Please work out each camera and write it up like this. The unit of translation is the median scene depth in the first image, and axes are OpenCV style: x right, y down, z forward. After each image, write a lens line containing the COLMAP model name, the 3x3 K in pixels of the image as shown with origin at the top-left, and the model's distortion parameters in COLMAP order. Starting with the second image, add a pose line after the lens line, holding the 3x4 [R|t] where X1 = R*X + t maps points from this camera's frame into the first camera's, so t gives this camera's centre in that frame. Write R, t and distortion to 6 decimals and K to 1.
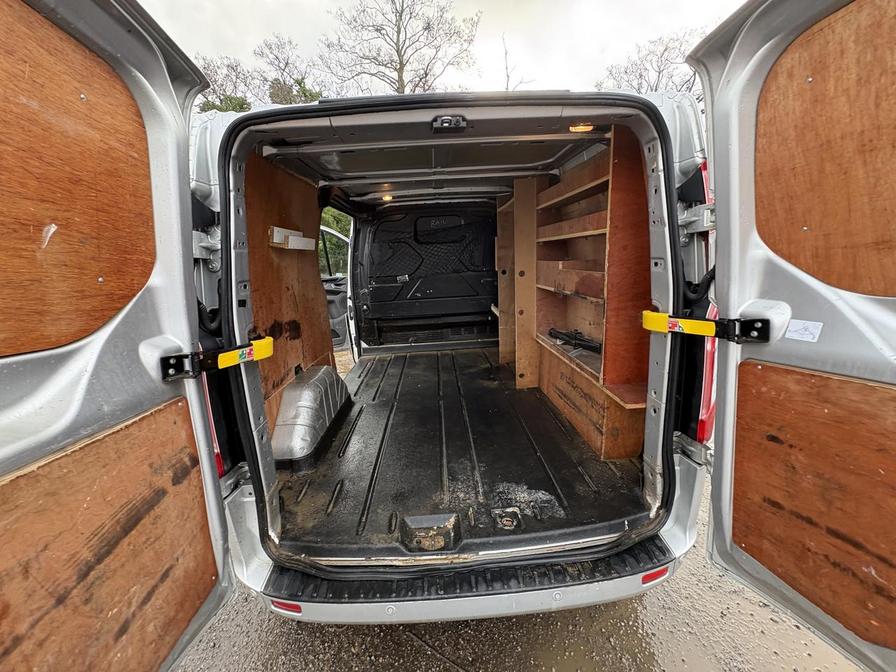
lens RADIAL K [[346.5, 0, 444.7], [0, 346.5, 336.2], [0, 0, 1]] dist [0.000054, 0.000212]
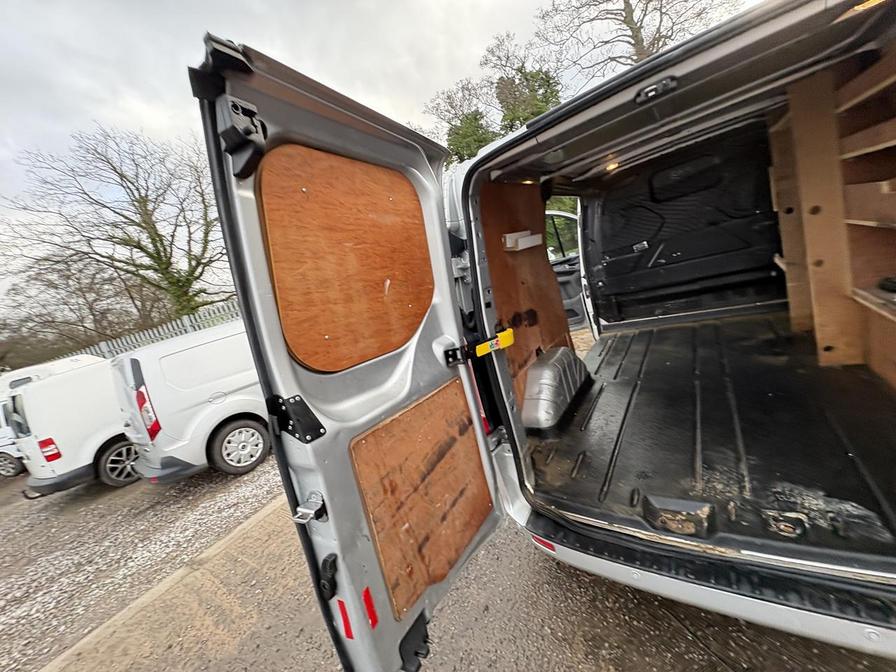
lens RADIAL K [[359.0, 0, 449.2], [0, 359.0, 338.9], [0, 0, 1]] dist [0.004202, 0.000902]
pose [[0.780351, -0.054832, -0.622933, 0.118160], [0.105964, 0.993337, 0.045307, -0.041368], [0.616299, -0.101364, 0.780962, -0.136226]]
